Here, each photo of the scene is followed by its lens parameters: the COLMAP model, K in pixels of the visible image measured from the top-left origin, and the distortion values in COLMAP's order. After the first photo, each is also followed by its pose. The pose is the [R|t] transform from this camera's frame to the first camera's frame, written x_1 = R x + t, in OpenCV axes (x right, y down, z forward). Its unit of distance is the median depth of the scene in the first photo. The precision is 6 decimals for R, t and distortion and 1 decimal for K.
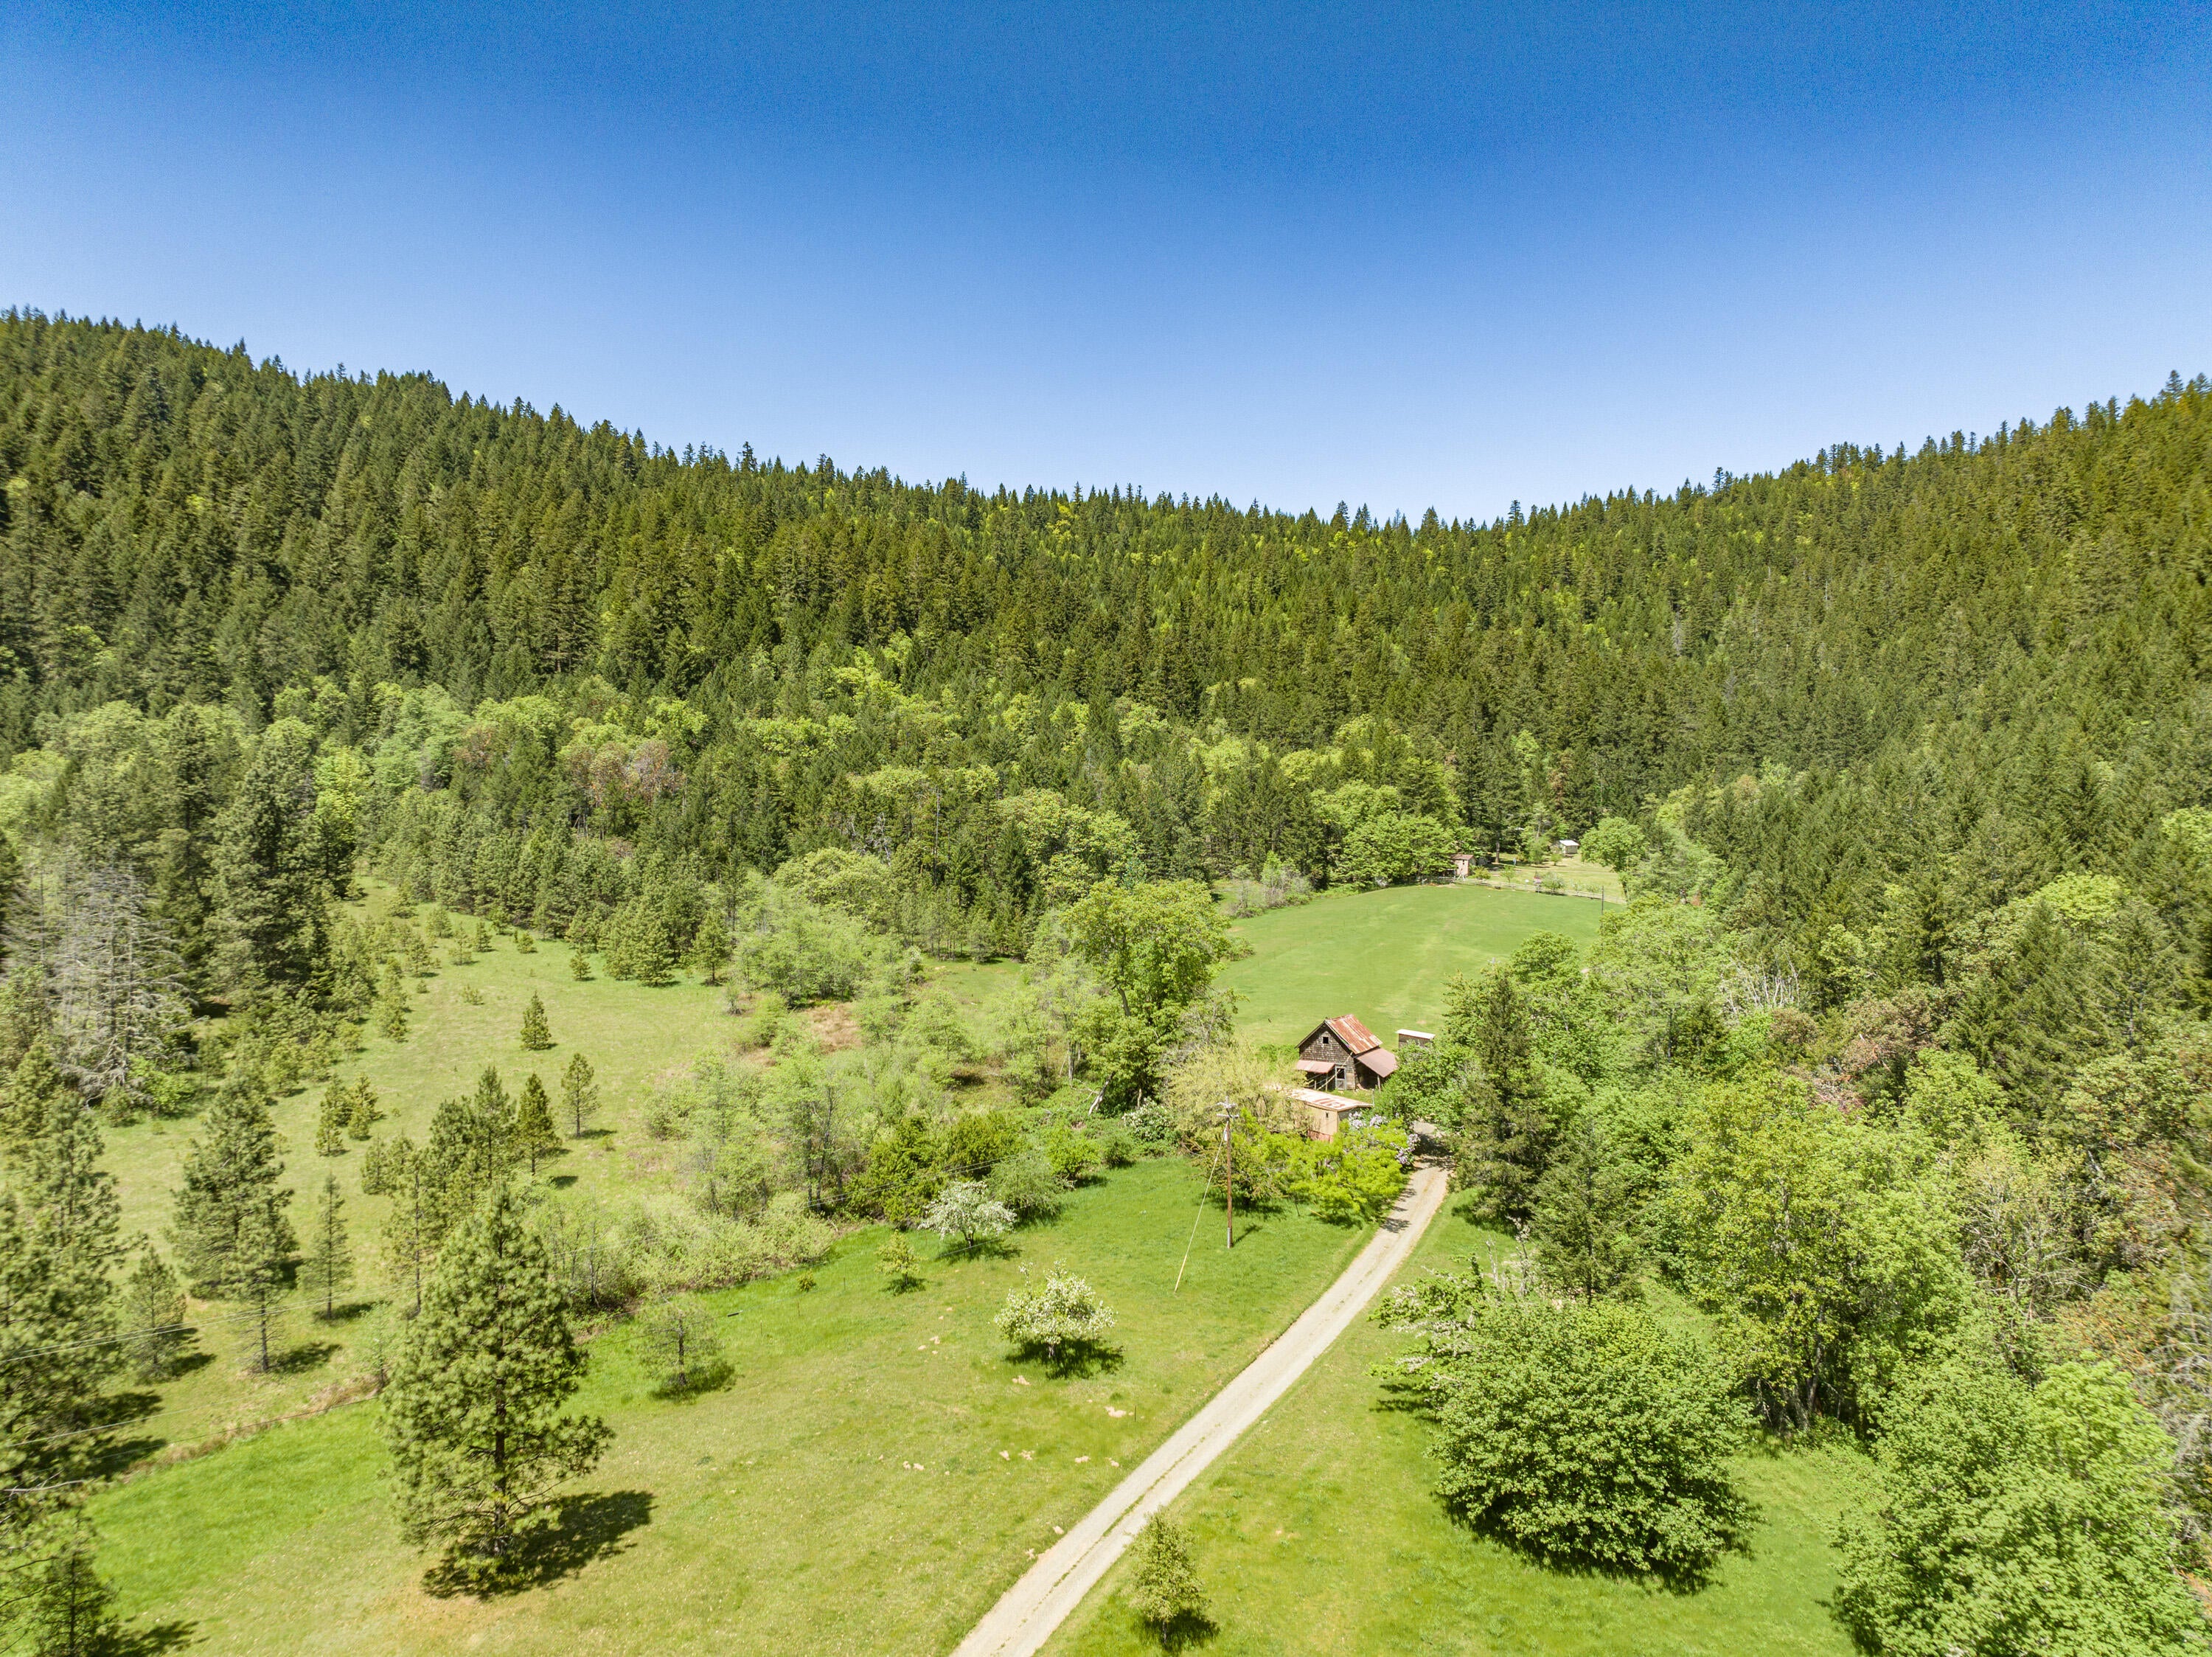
lens RADIAL K [[1560.0, 0, 1098.9], [0, 1560.0, 836.2], [0, 0, 1]] dist [-0.034327, -0.004168]
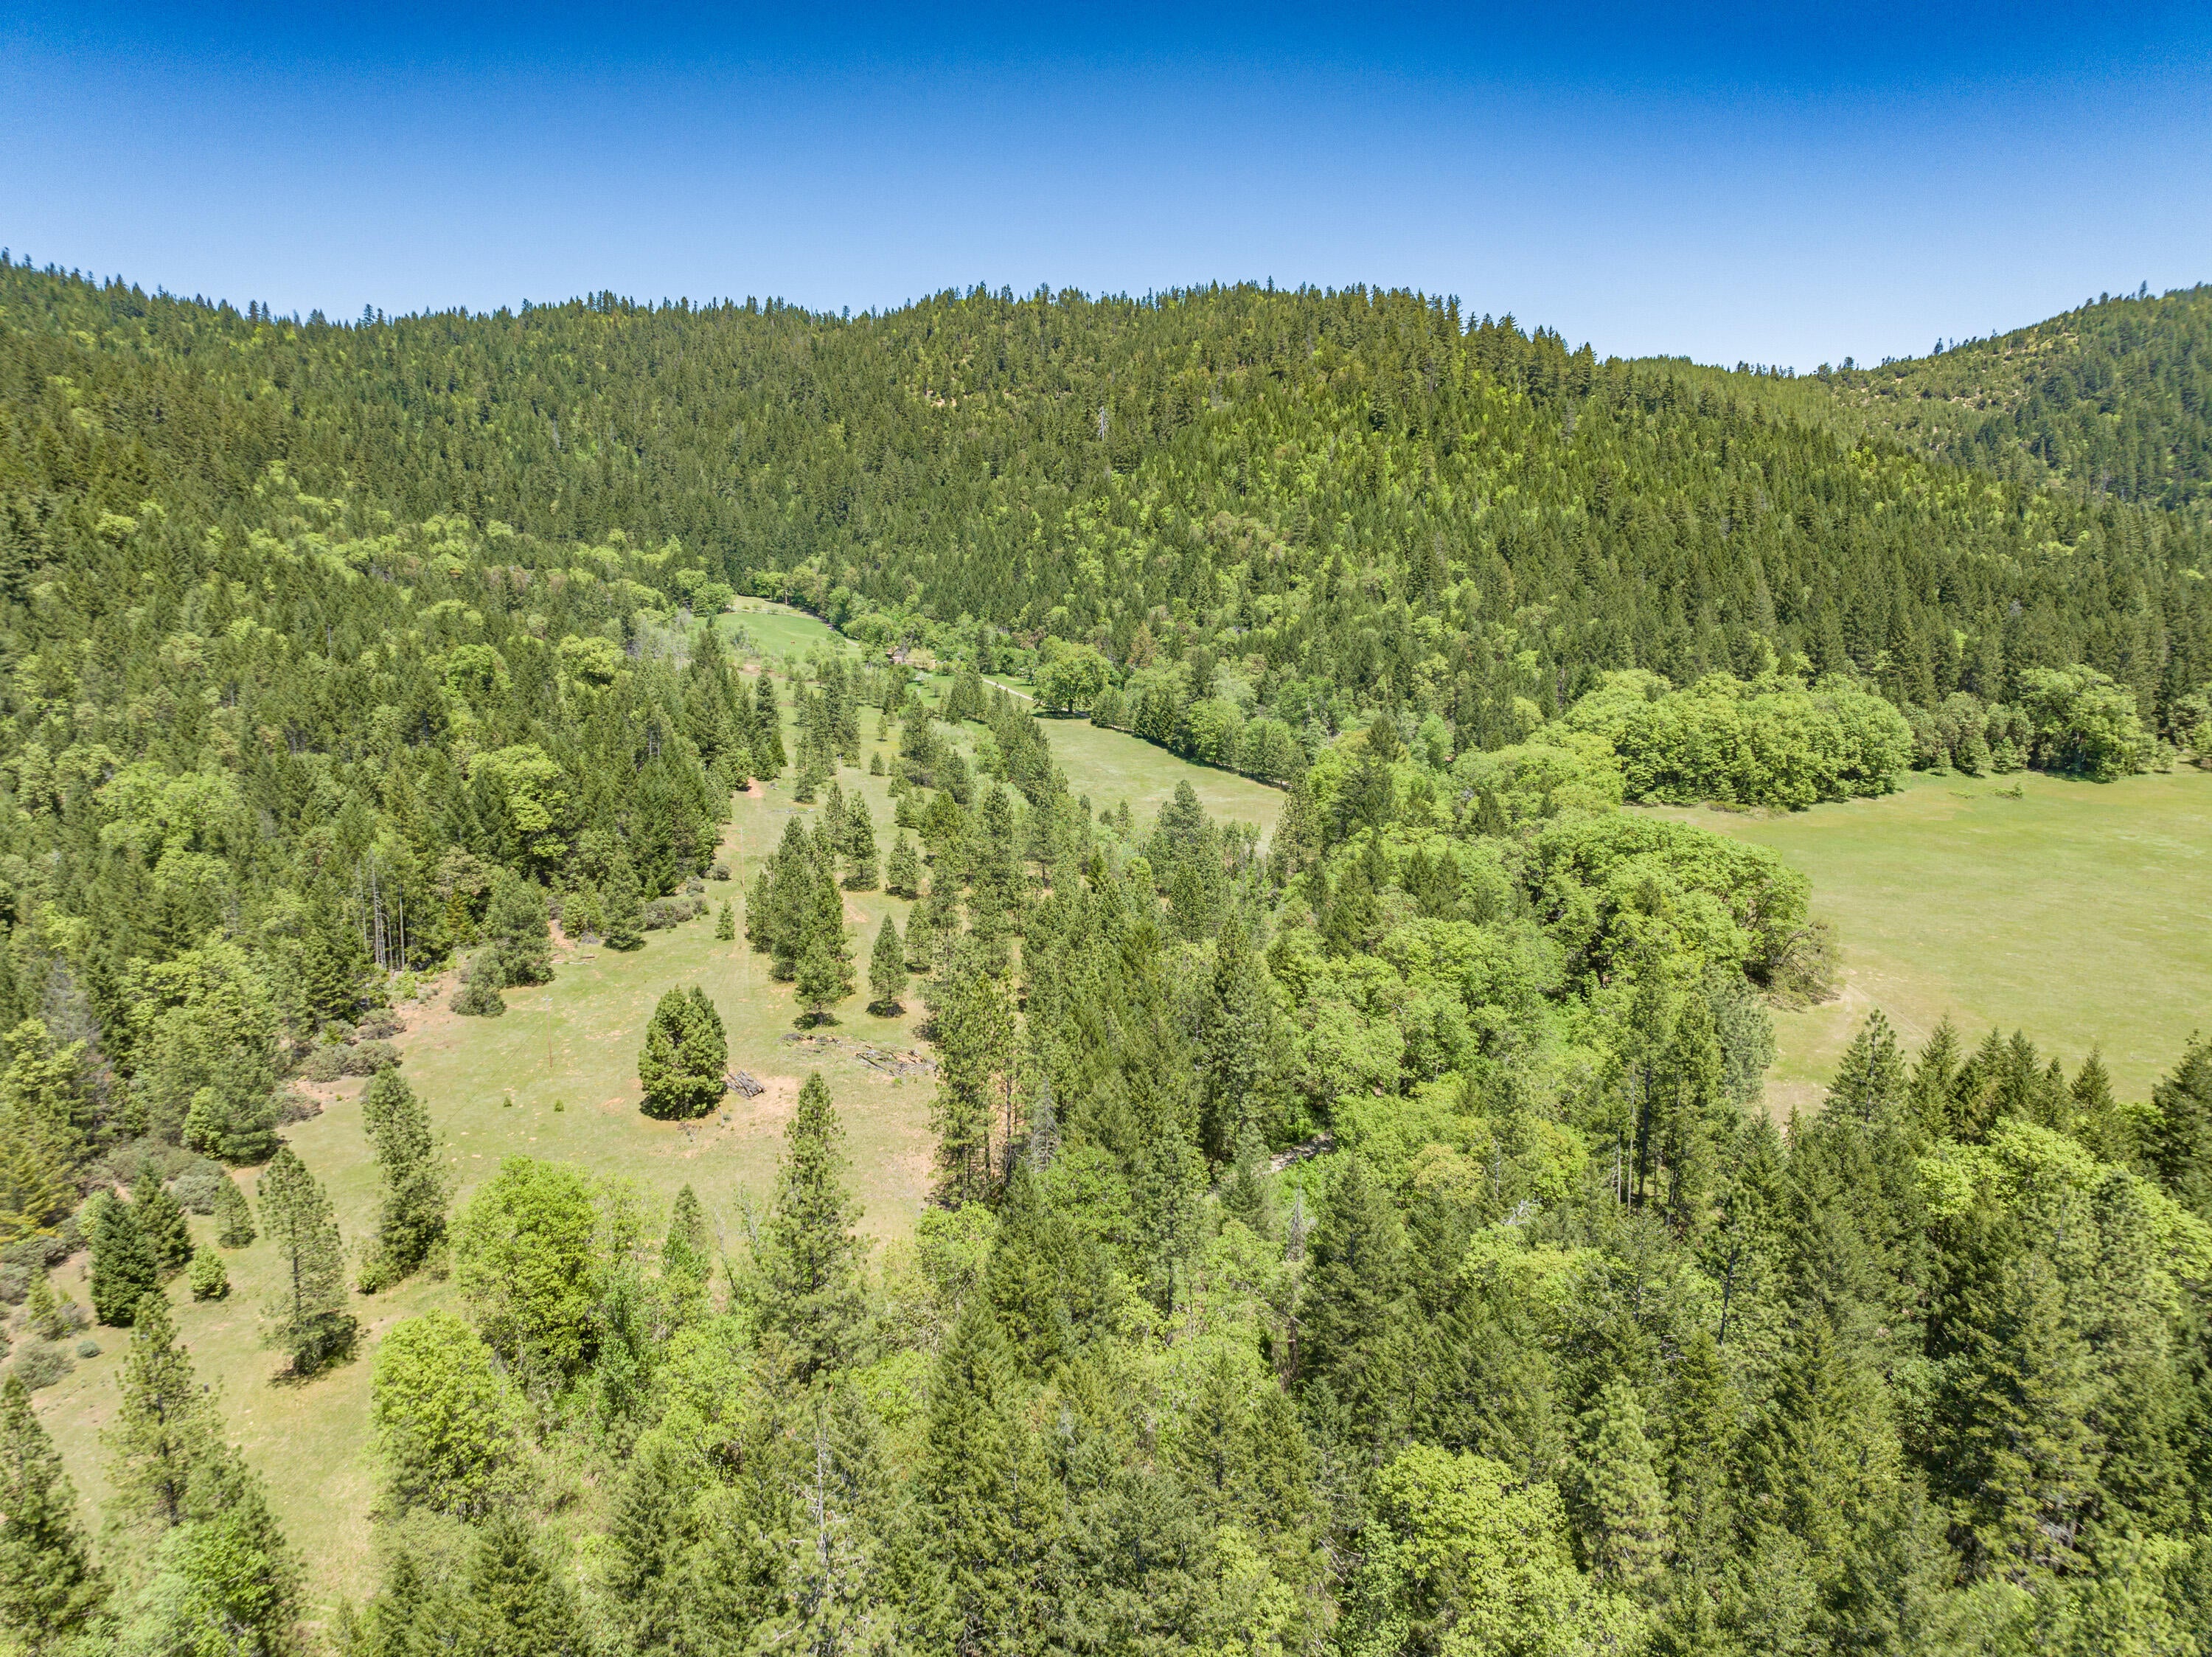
lens RADIAL K [[1560.0, 0, 1084.3], [0, 1560.0, 820.6], [0, 0, 1]] dist [-0.034327, -0.004168]
pose [[0.632658, -0.142322, 0.761241, -0.439950], [0.007315, 0.984022, 0.177894, -0.025340], [-0.774397, -0.106977, 0.623591, -0.321641]]
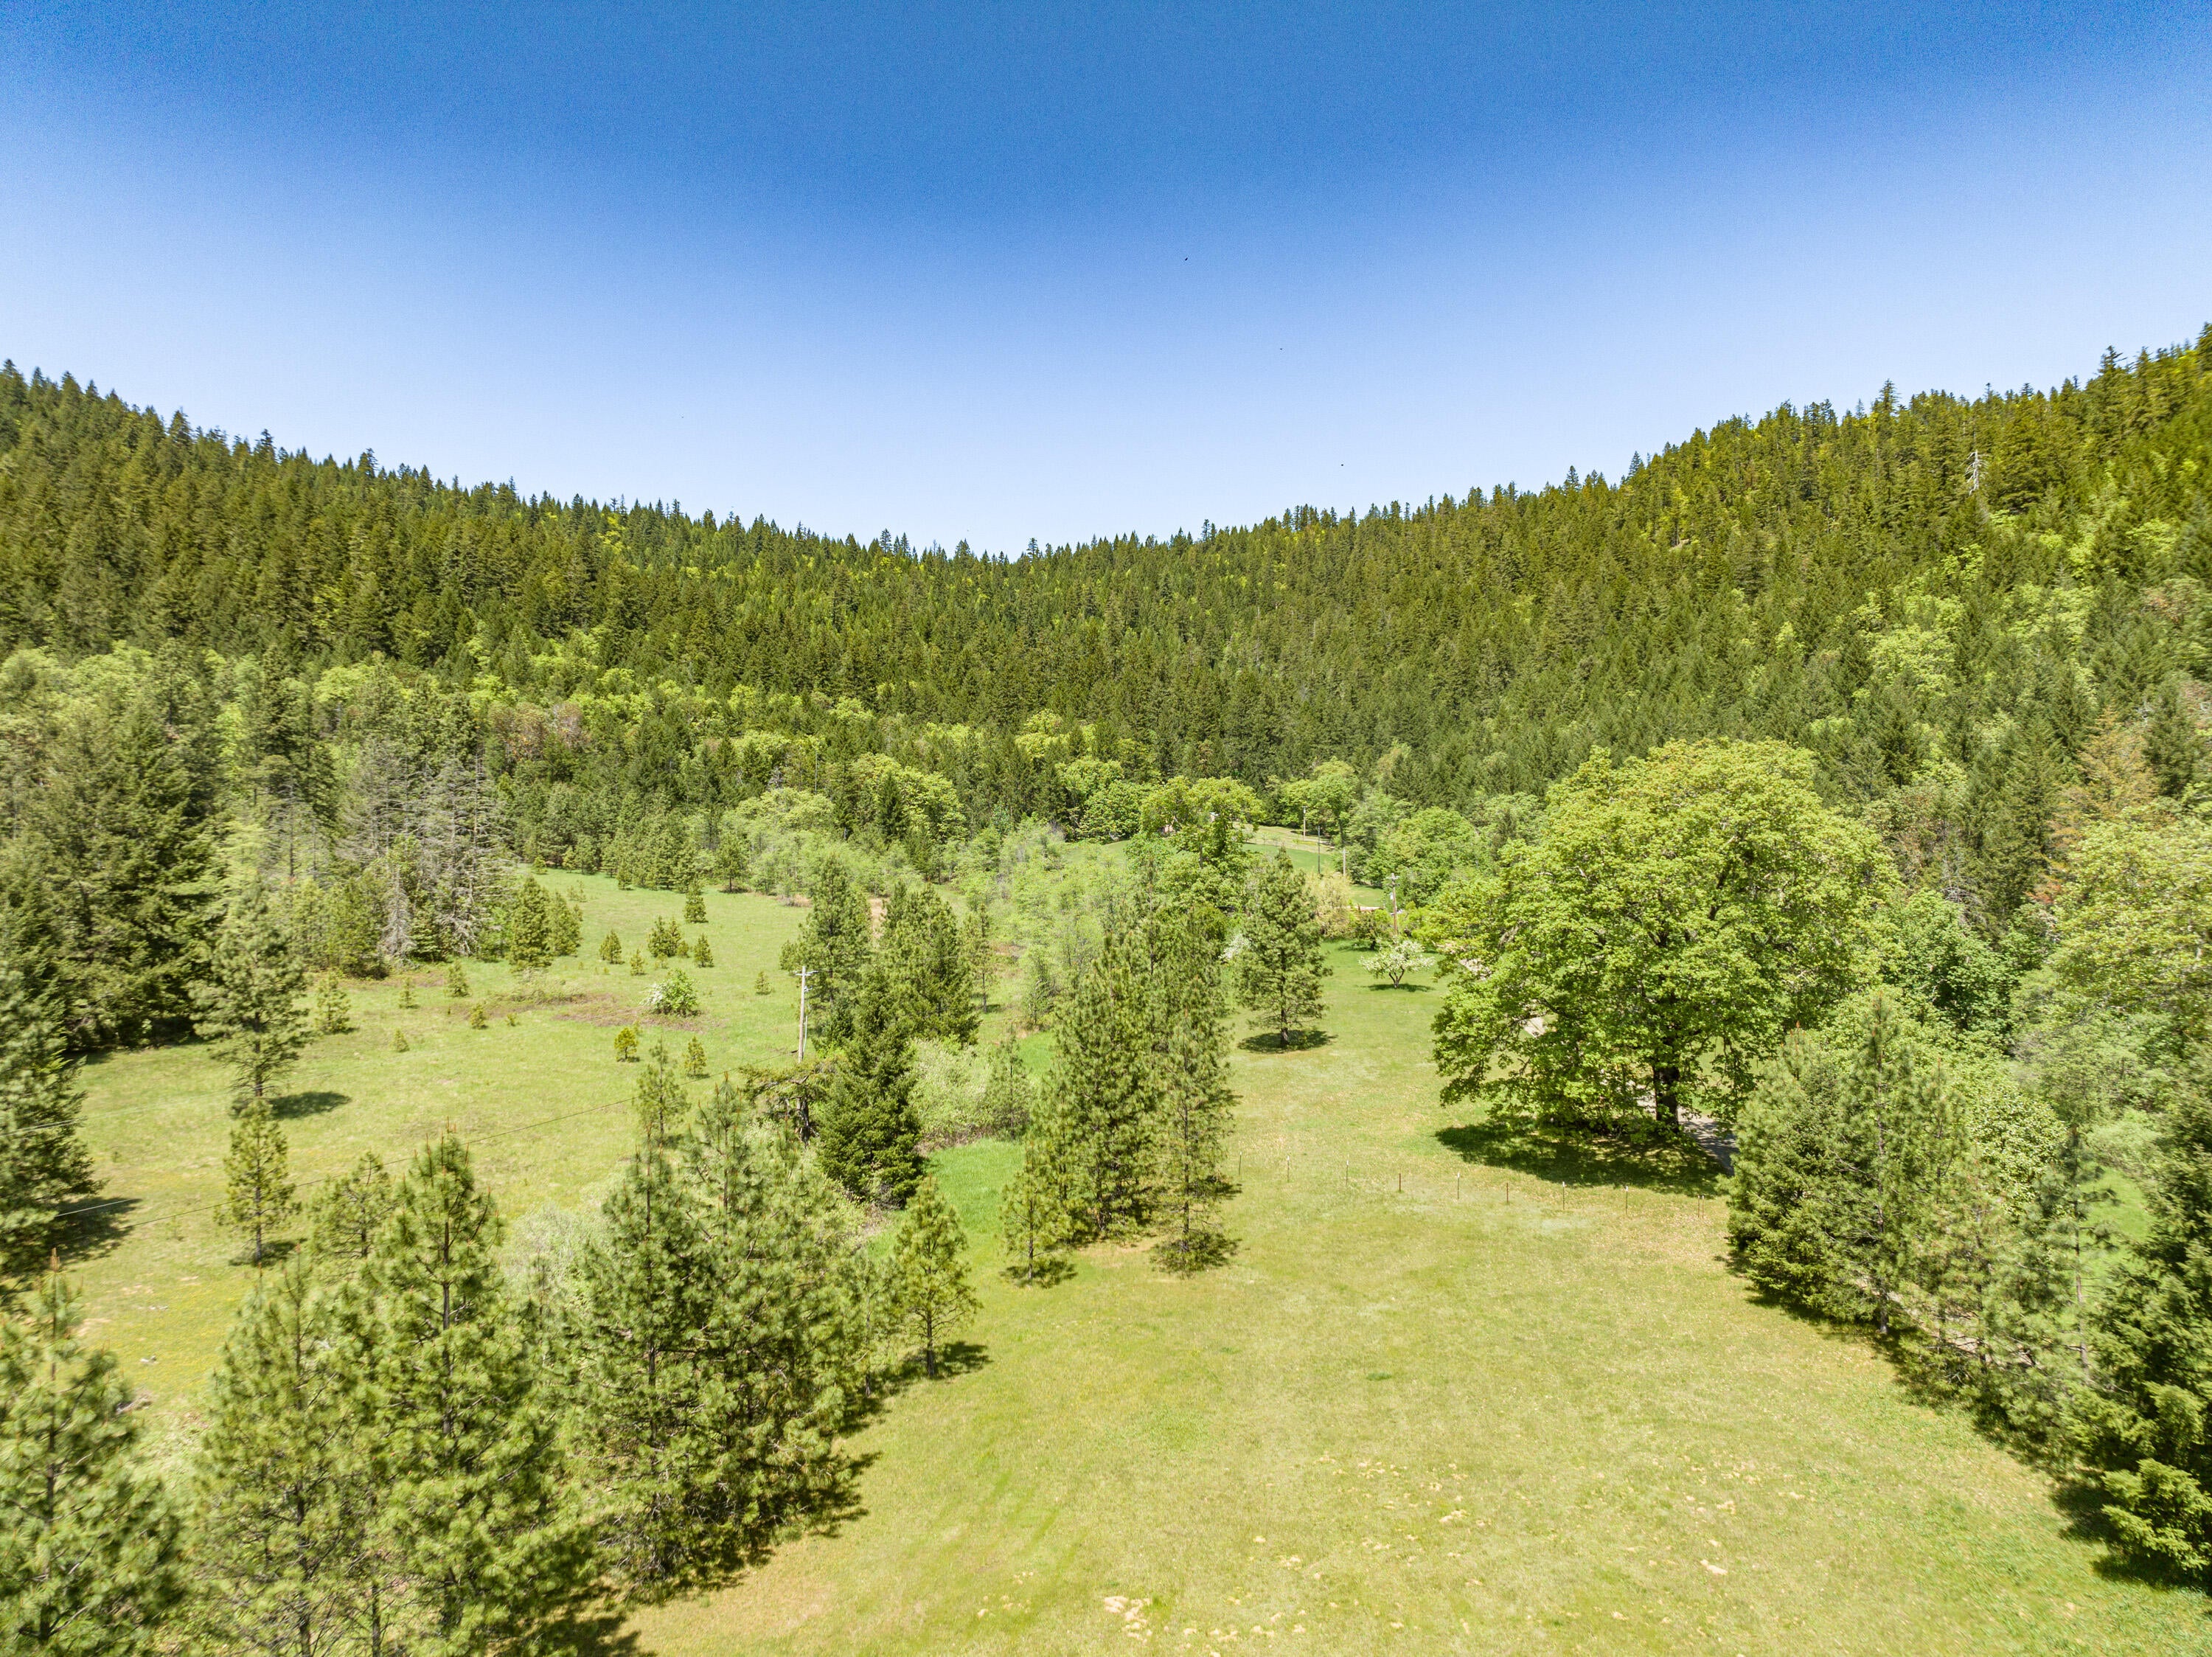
lens RADIAL K [[1560.0, 0, 1105.0], [0, 1560.0, 827.6], [0, 0, 1]] dist [-0.034327, -0.004168]
pose [[0.934841, -0.003990, 0.355043, -0.090110], [0.012664, 0.999675, -0.022110, 0.016716], [-0.354840, 0.025165, 0.934588, -0.053092]]
